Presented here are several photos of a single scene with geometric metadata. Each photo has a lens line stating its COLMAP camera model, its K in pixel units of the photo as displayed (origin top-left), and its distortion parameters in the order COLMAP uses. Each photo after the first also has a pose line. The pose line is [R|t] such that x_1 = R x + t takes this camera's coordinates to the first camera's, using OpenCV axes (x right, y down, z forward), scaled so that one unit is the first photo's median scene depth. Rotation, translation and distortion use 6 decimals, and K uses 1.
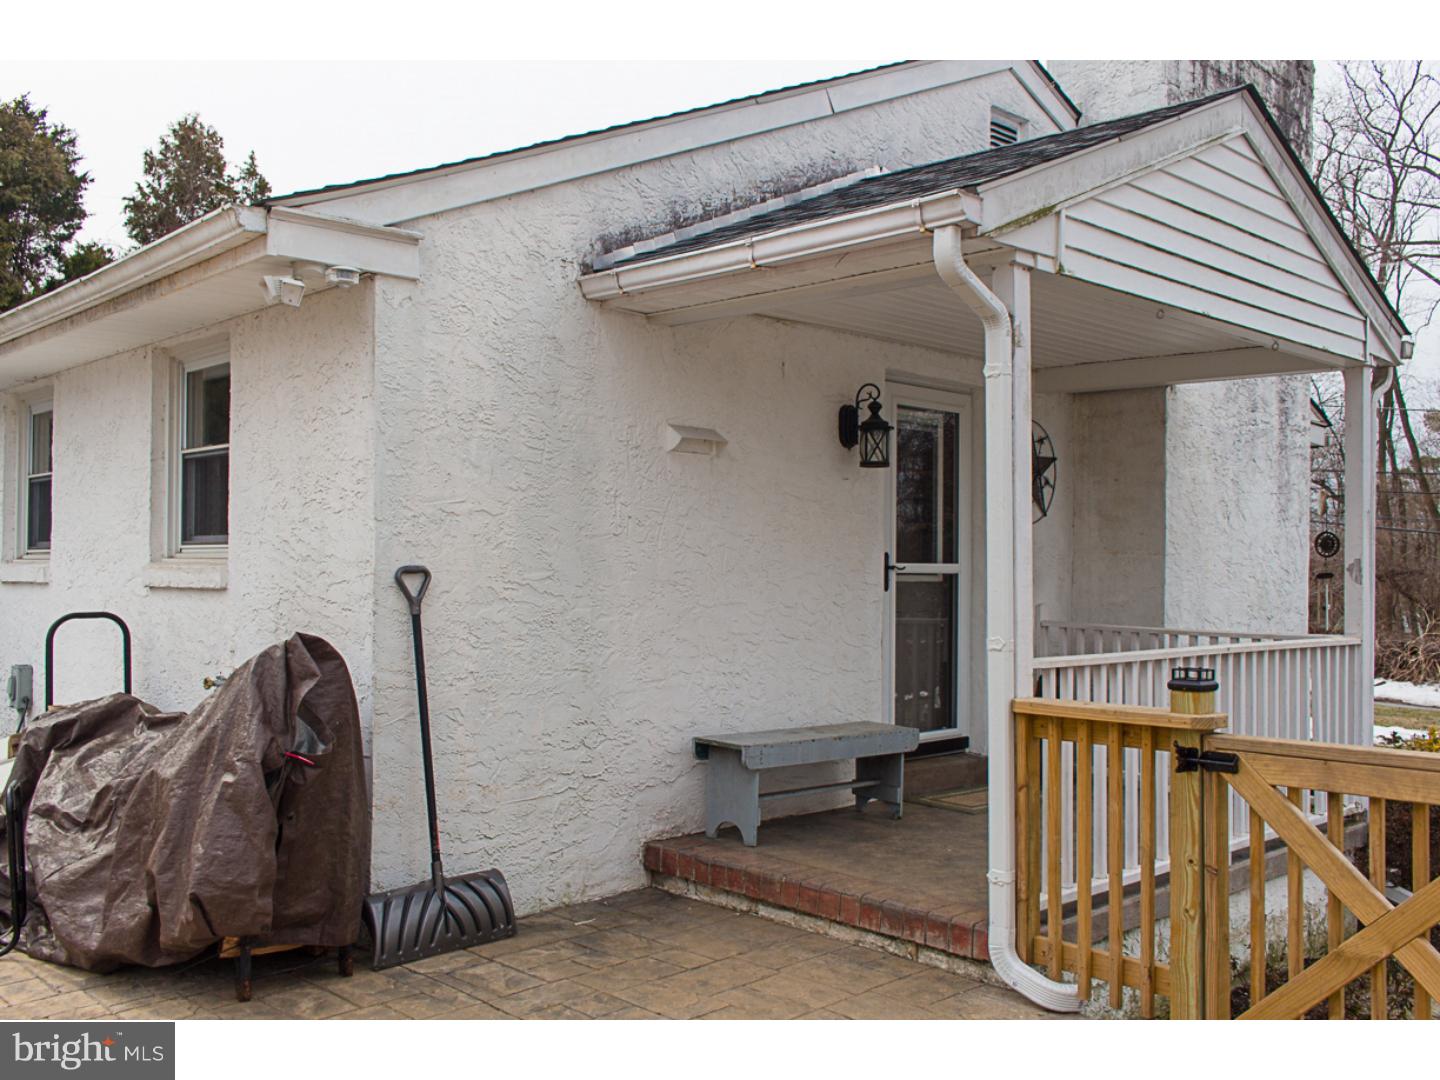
lens RADIAL K [[1294.2, 0, 715.5], [0, 1294.2, 612.9], [0, 0, 1]] dist [-0.001494, -0.000696]
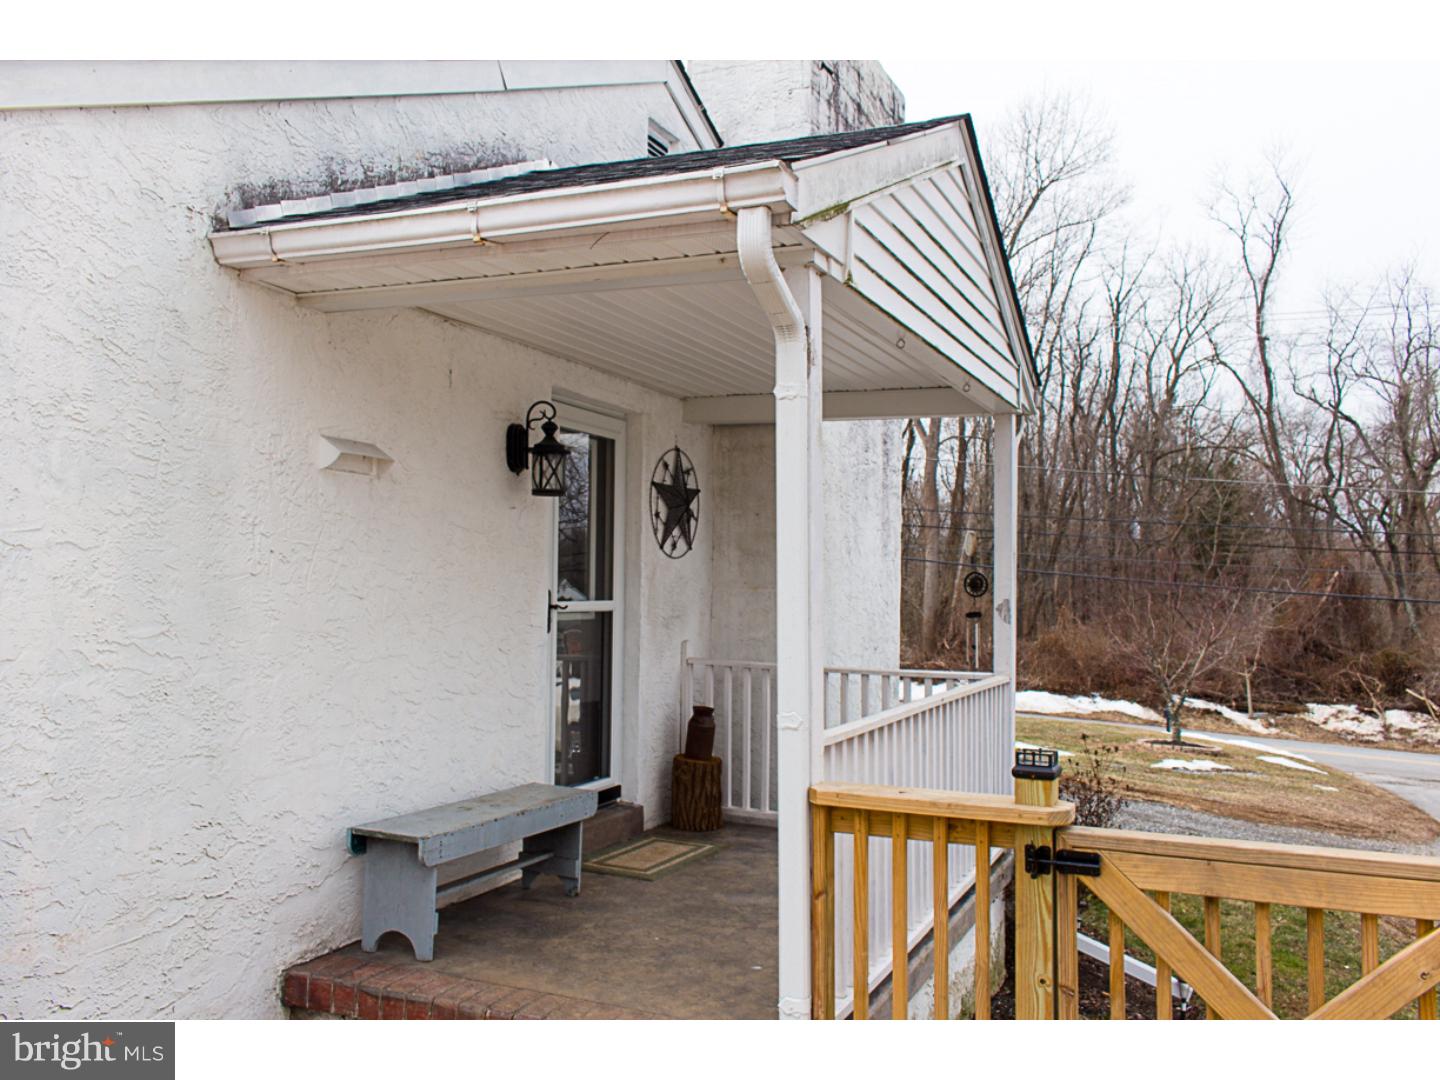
lens RADIAL K [[1177.8, 0, 693.1], [0, 1177.8, 575.6], [0, 0, 1]] dist [0.032375, -0.010612]
pose [[0.930348, 0.007216, 0.366606, -0.090322], [0.006532, 0.999322, -0.036246, -0.032045], [-0.366619, 0.036116, 0.929670, 0.247292]]
